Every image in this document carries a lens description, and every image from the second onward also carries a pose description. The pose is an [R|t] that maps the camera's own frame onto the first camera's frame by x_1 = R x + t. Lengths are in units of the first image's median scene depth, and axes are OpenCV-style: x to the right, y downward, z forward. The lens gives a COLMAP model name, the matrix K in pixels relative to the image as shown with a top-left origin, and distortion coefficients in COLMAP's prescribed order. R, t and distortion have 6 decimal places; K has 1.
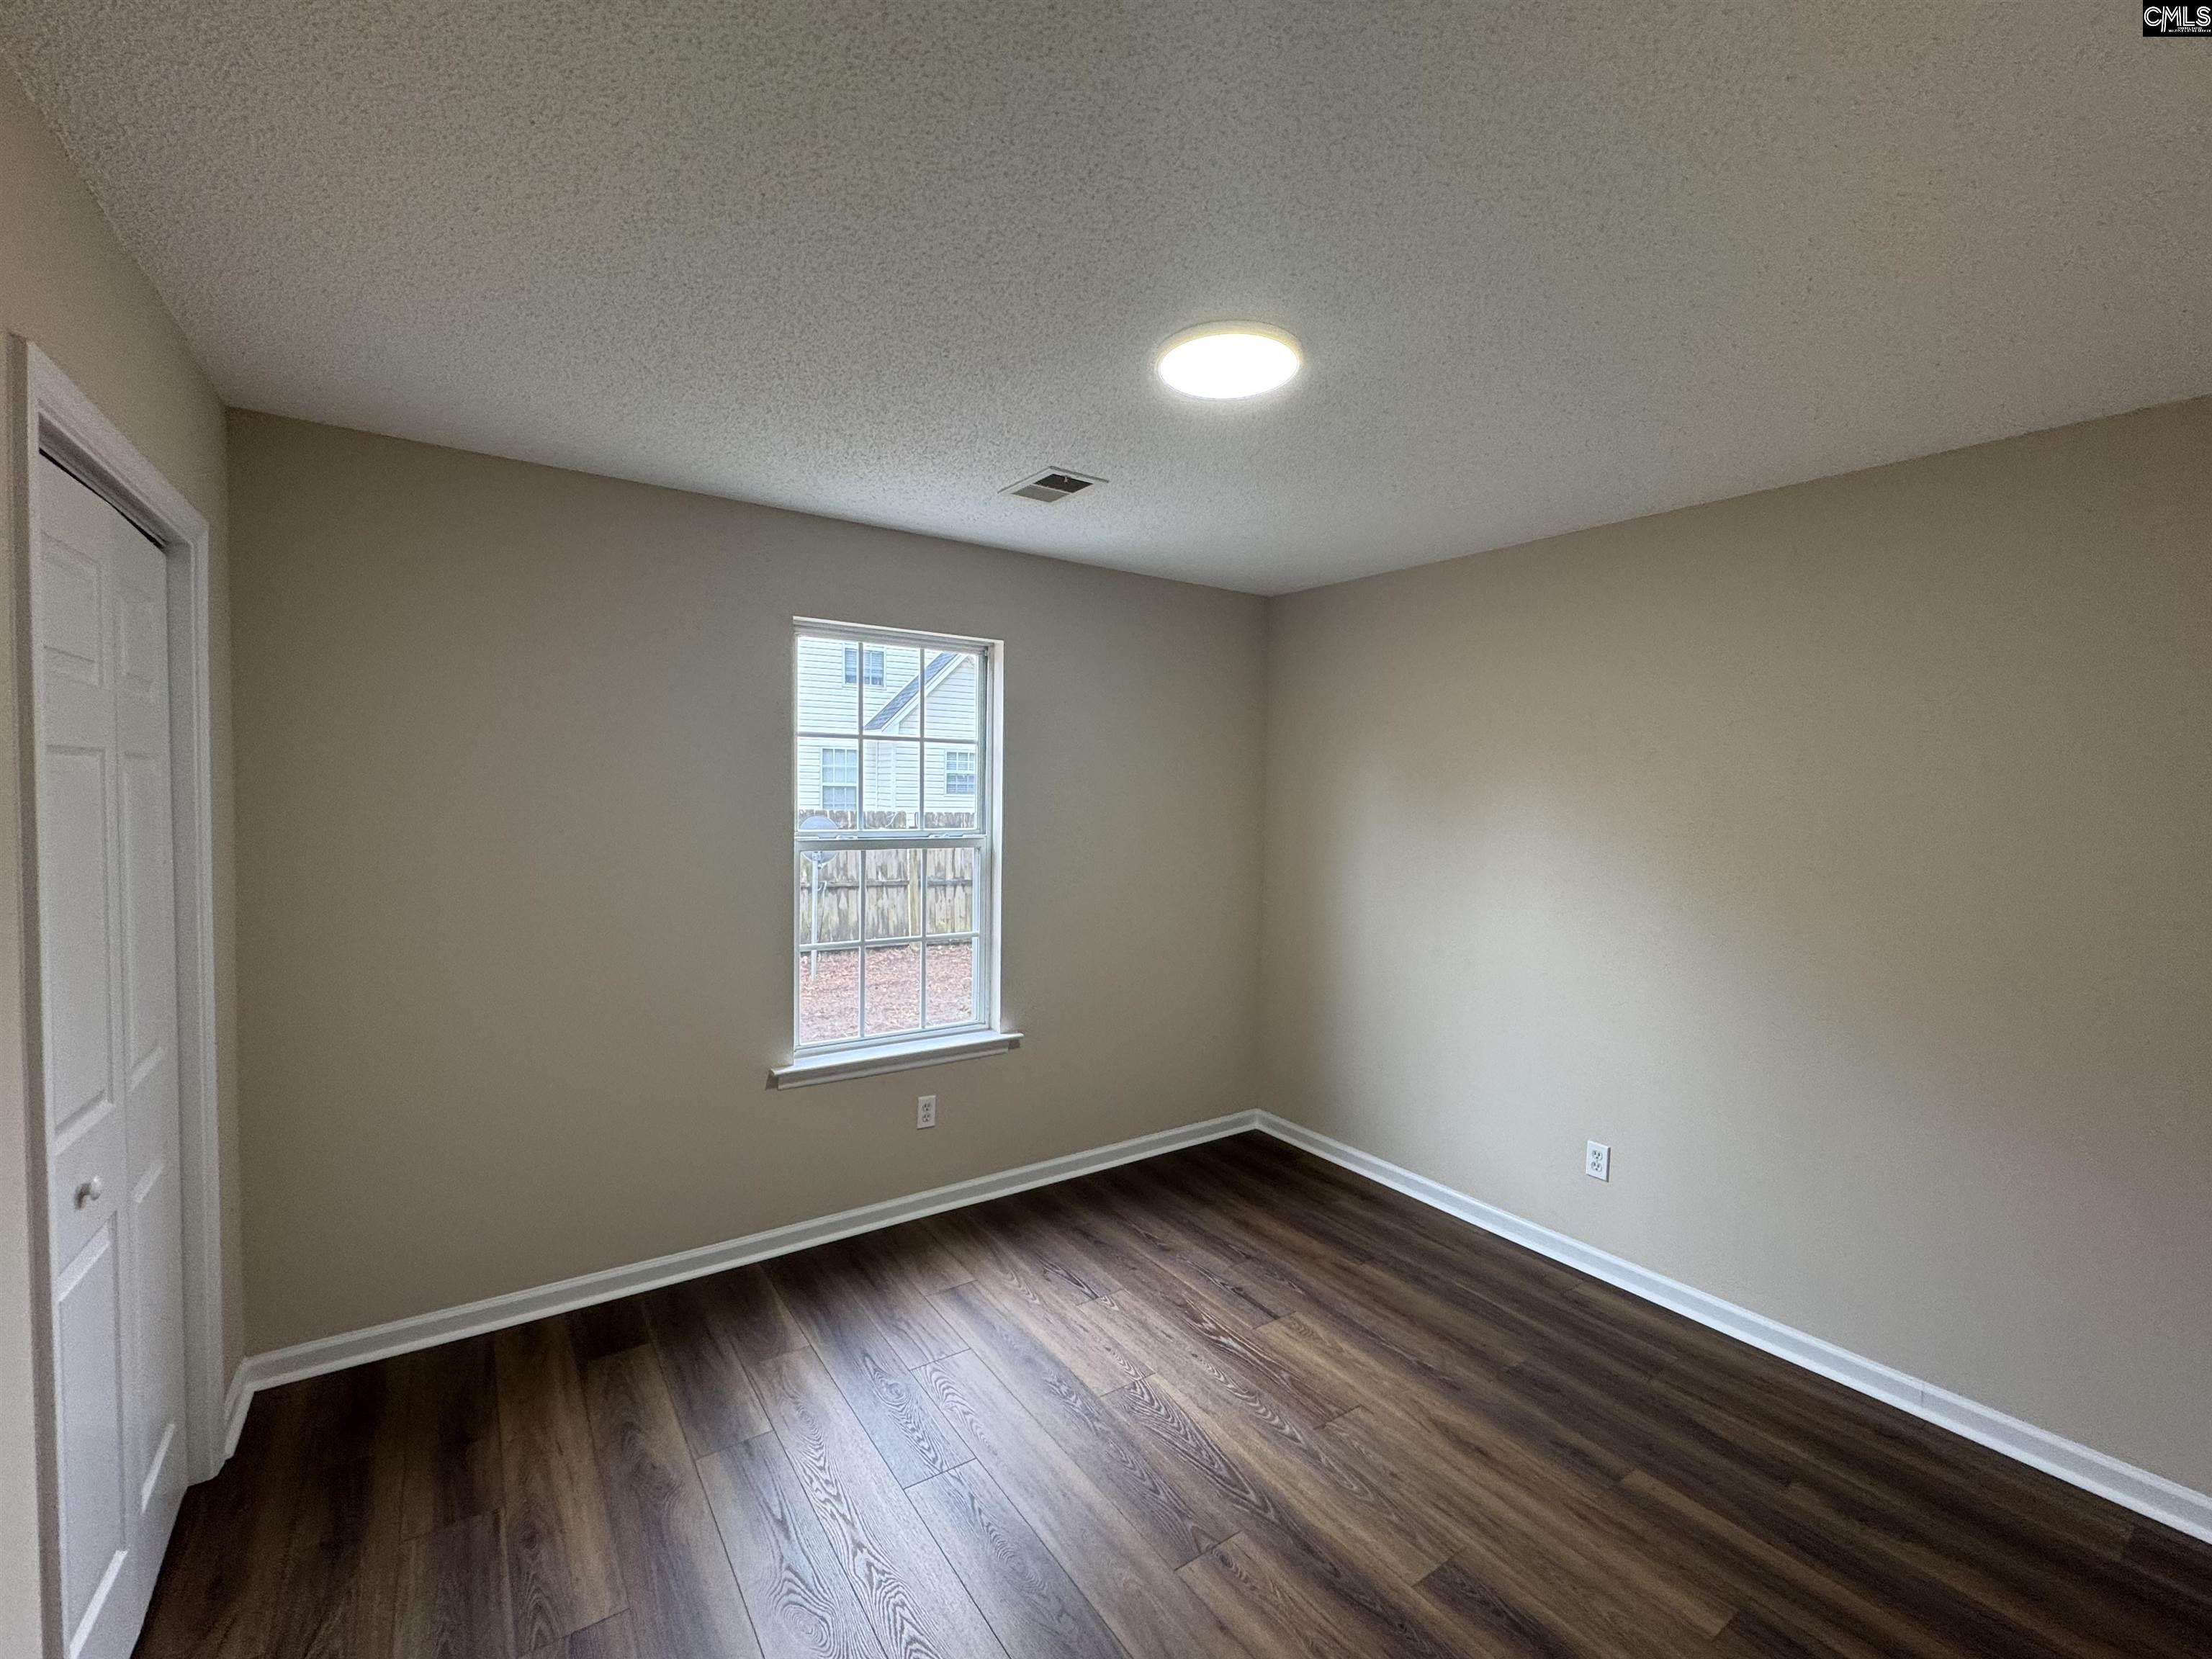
lens RADIAL K [[941.1, 0, 1106.0], [0, 941.1, 829.5], [0, 0, 1]] dist [0.000778, 0.000478]
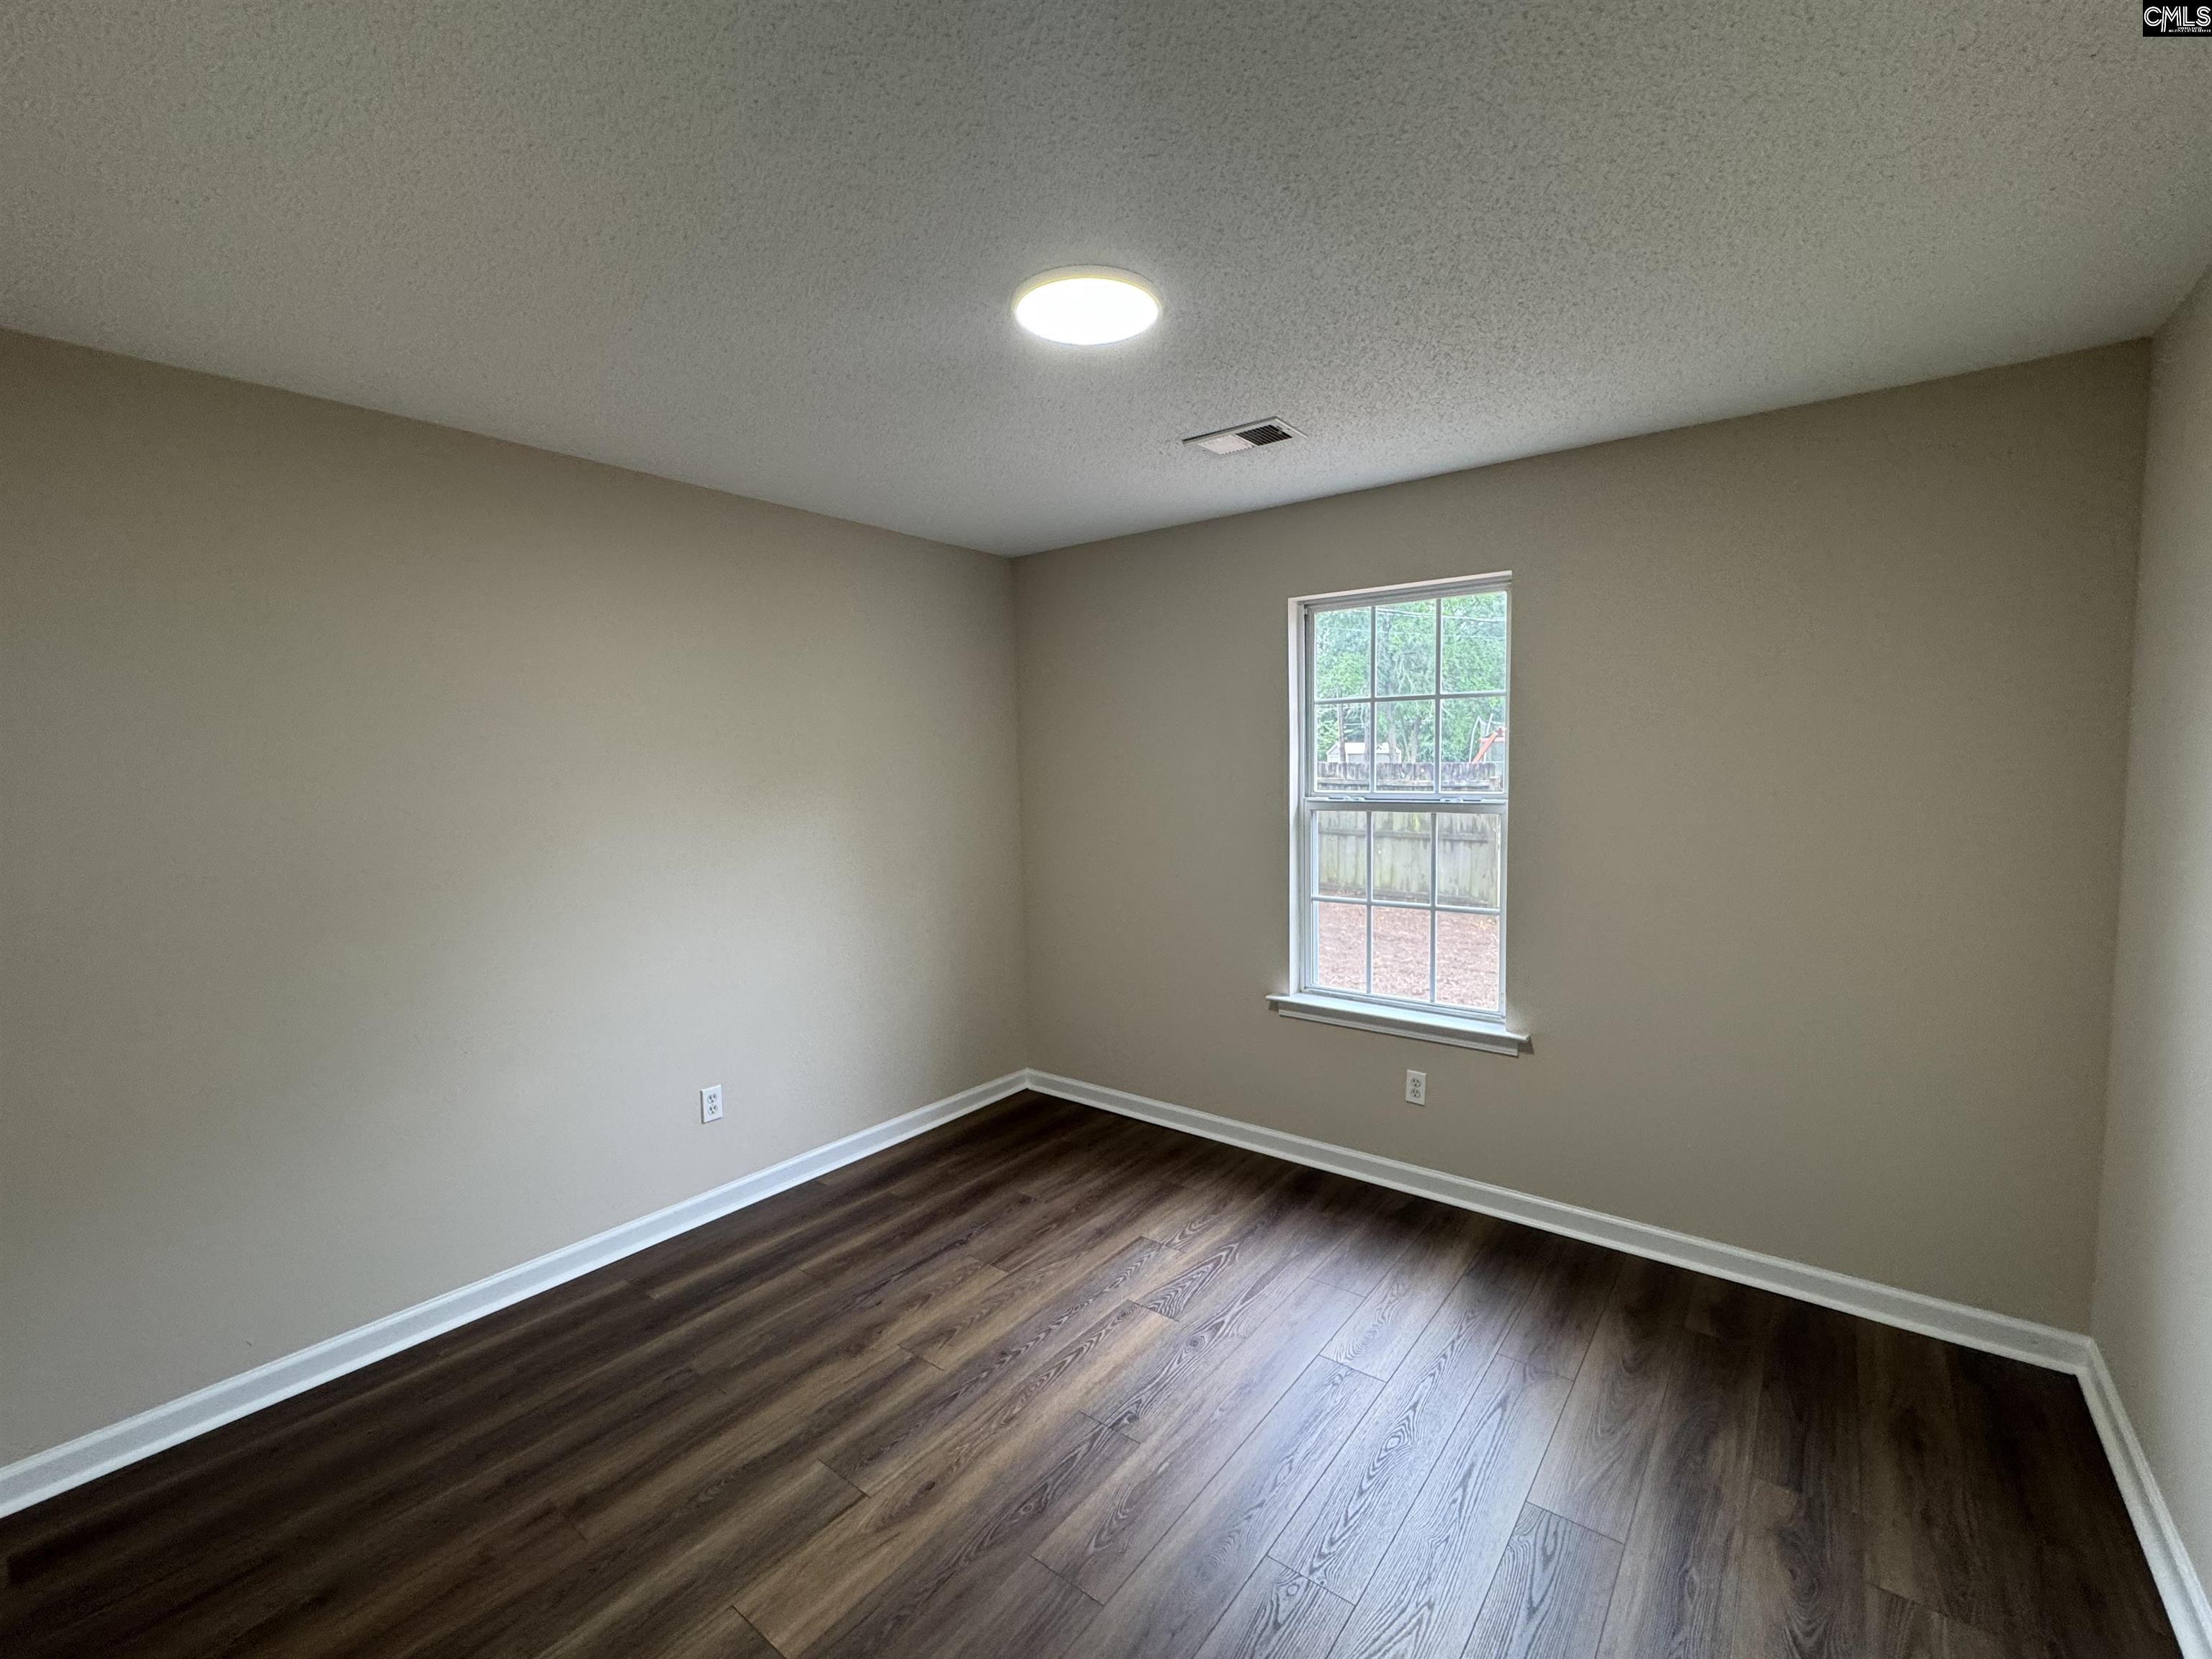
lens RADIAL K [[934.9, 0, 1113.5], [0, 934.9, 811.2], [0, 0, 1]] dist [-0.000738, -0.000098]
pose [[0.308664, 0.039265, -0.950360, 0.620093], [-0.014272, 0.999226, 0.036648, -0.011237], [0.951064, 0.002251, 0.308986, 0.421777]]
